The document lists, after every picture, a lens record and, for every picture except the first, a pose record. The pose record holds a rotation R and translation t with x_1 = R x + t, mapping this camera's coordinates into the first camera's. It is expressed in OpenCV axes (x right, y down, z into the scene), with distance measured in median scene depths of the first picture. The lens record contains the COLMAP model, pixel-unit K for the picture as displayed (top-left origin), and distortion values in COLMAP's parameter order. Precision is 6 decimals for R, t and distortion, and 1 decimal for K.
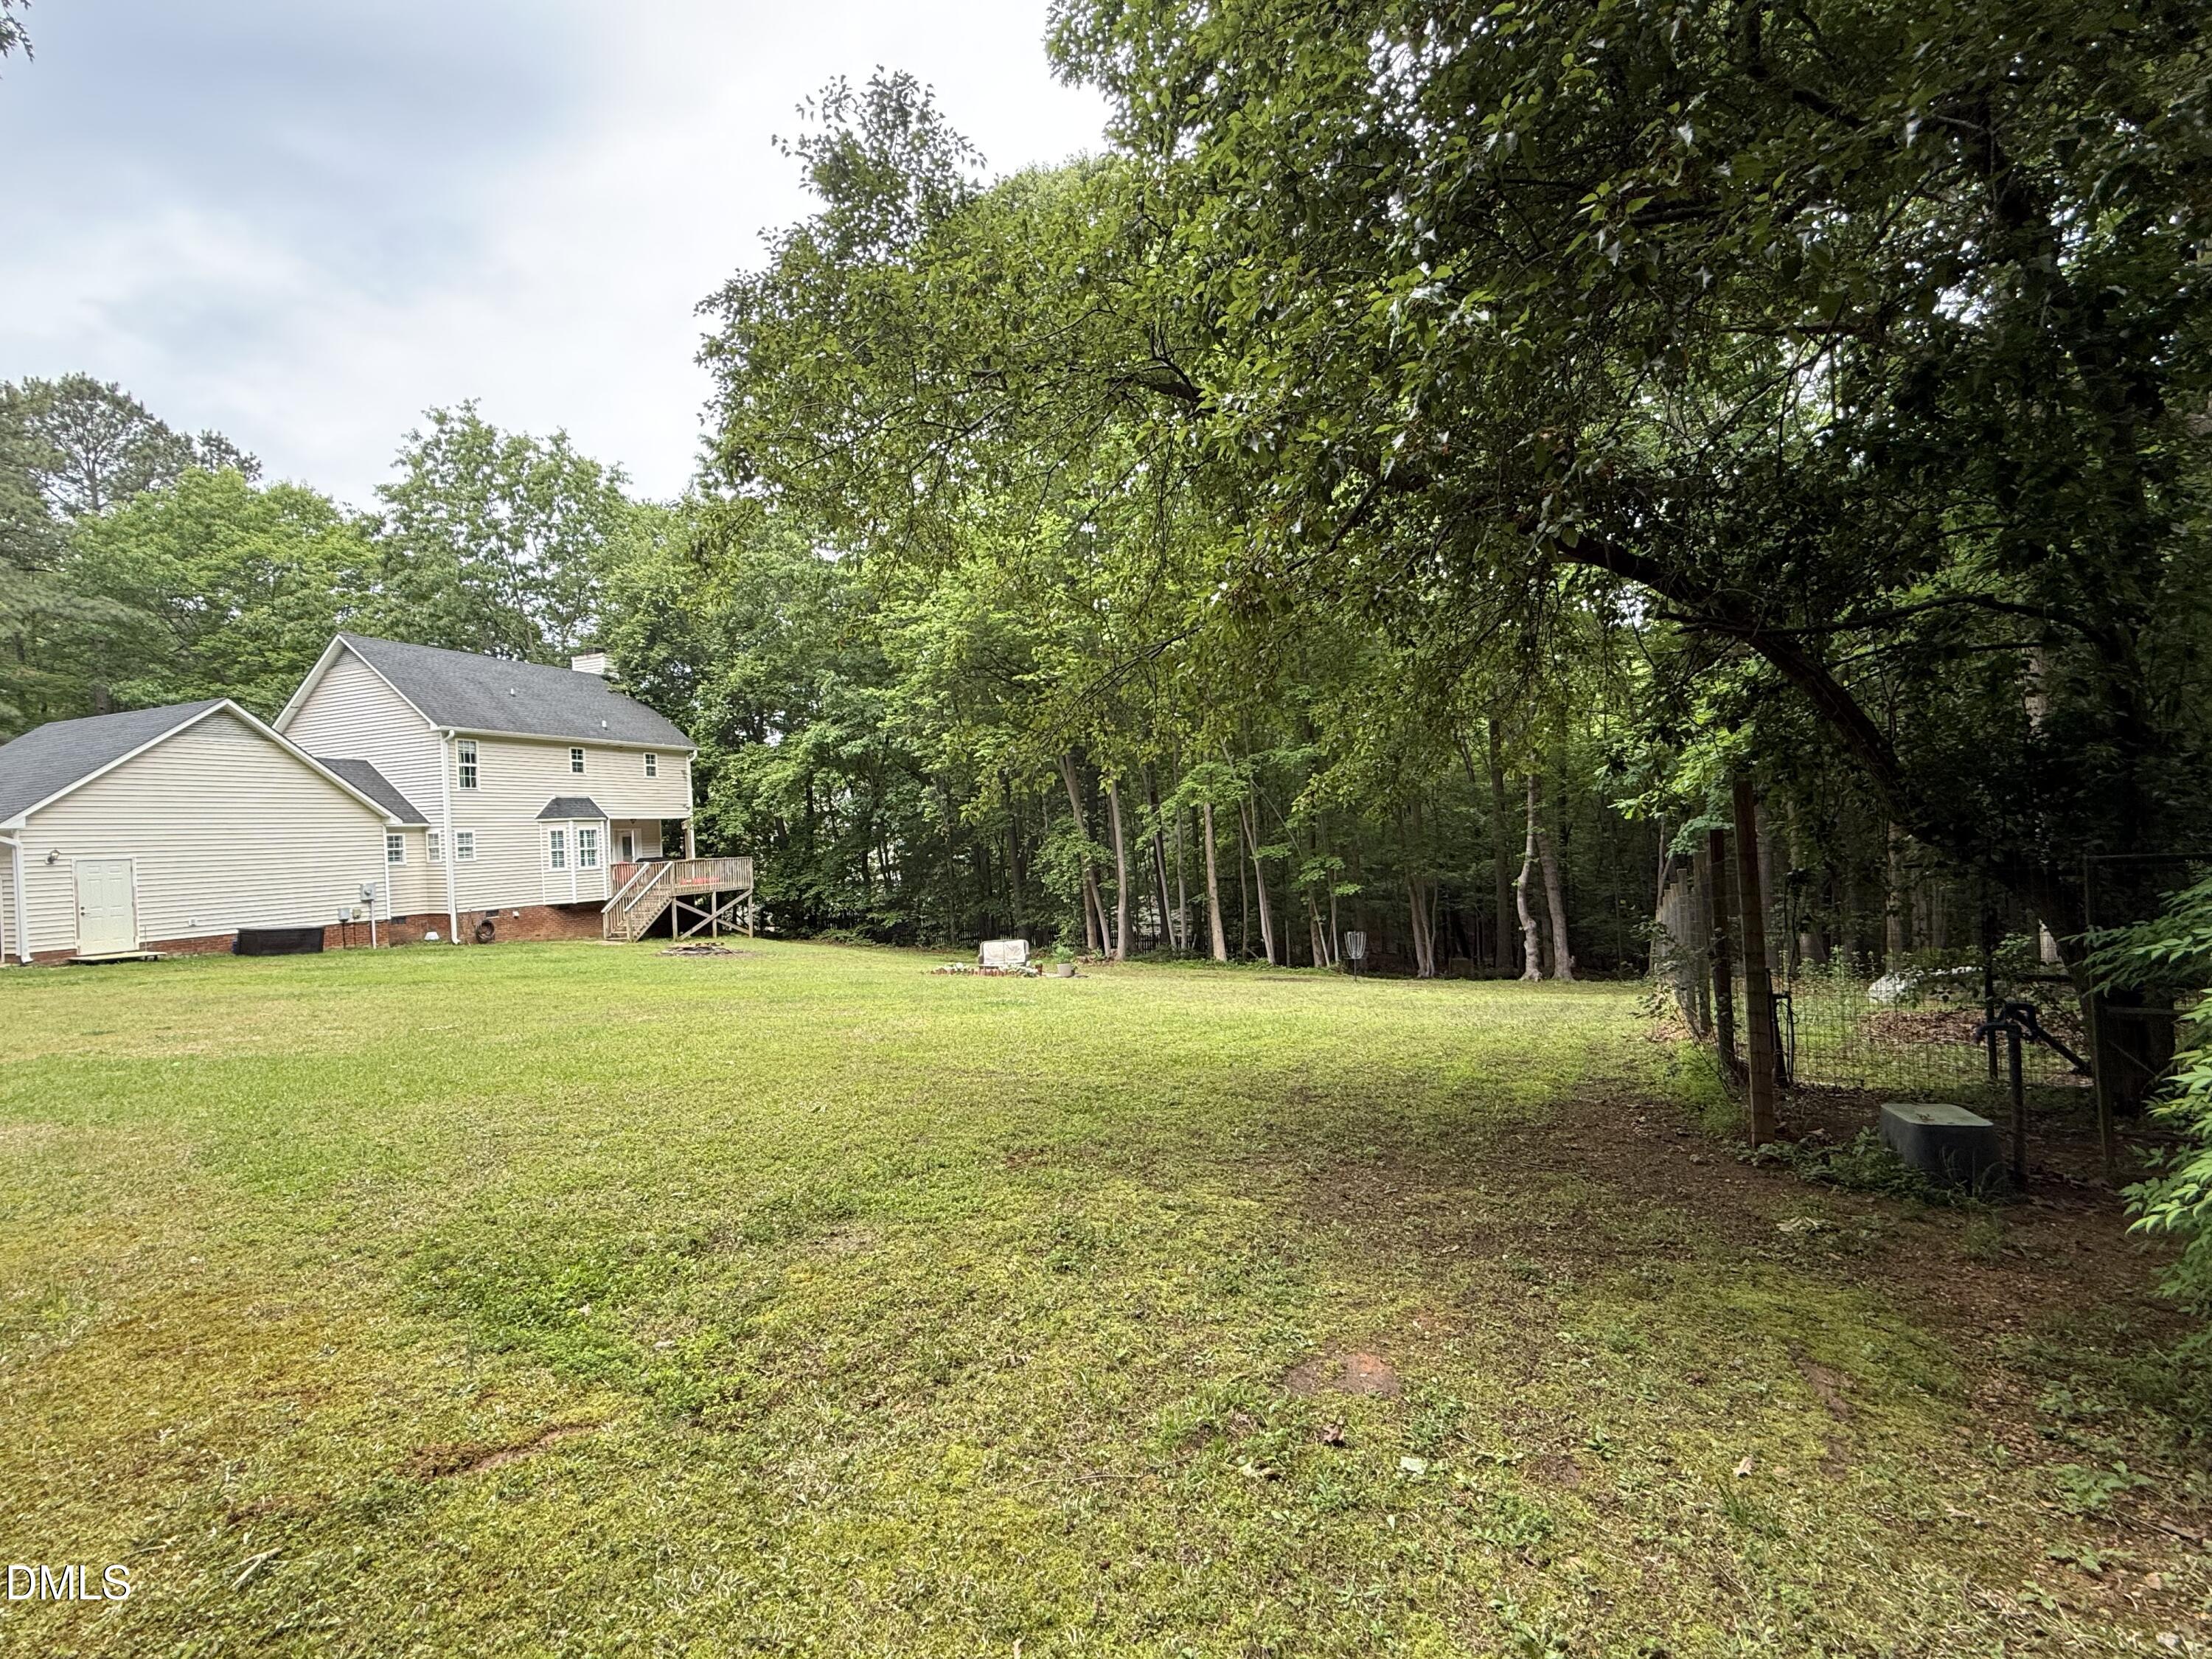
lens RADIAL K [[975.8, 0, 1097.3], [0, 975.8, 826.8], [0, 0, 1]] dist [-0.005481, 0.000234]
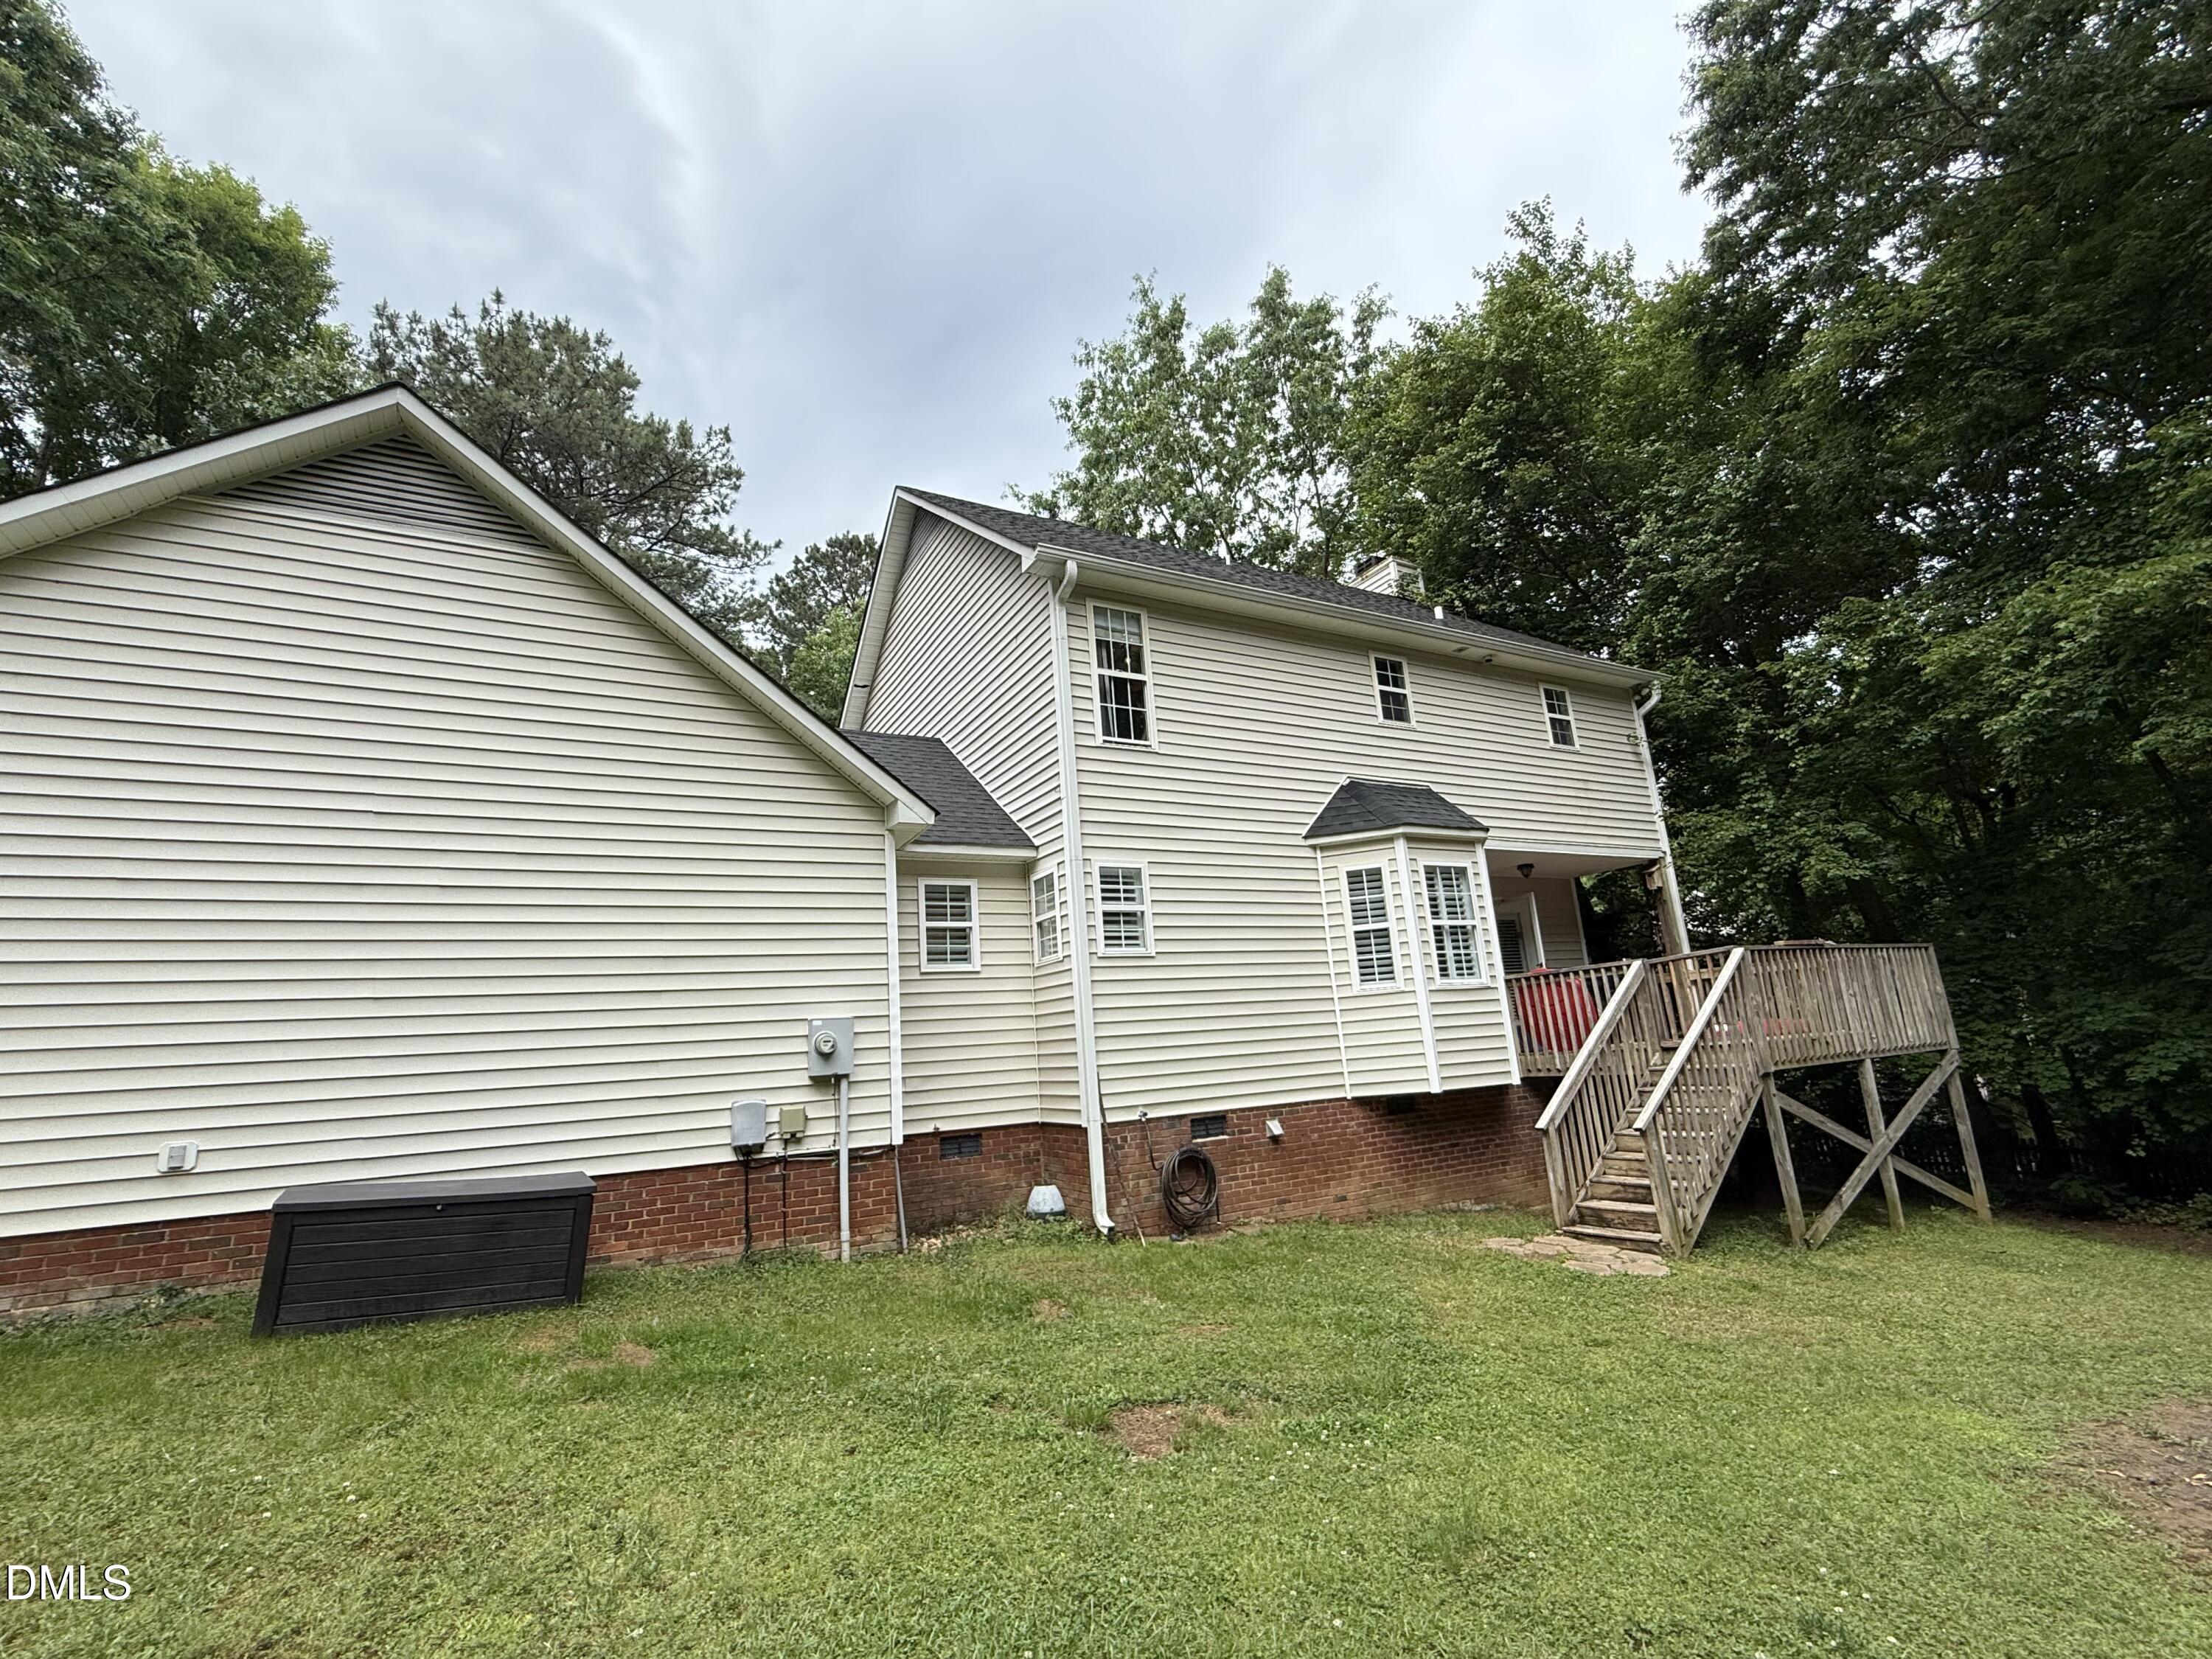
lens RADIAL K [[975.8, 0, 1101.0], [0, 975.8, 834.0], [0, 0, 1]] dist [-0.005481, 0.000234]
pose [[0.768873, -0.148758, -0.621856, -0.421981], [0.035964, 0.981082, -0.190223, 0.053195], [0.638389, 0.123893, 0.759678, 0.700140]]
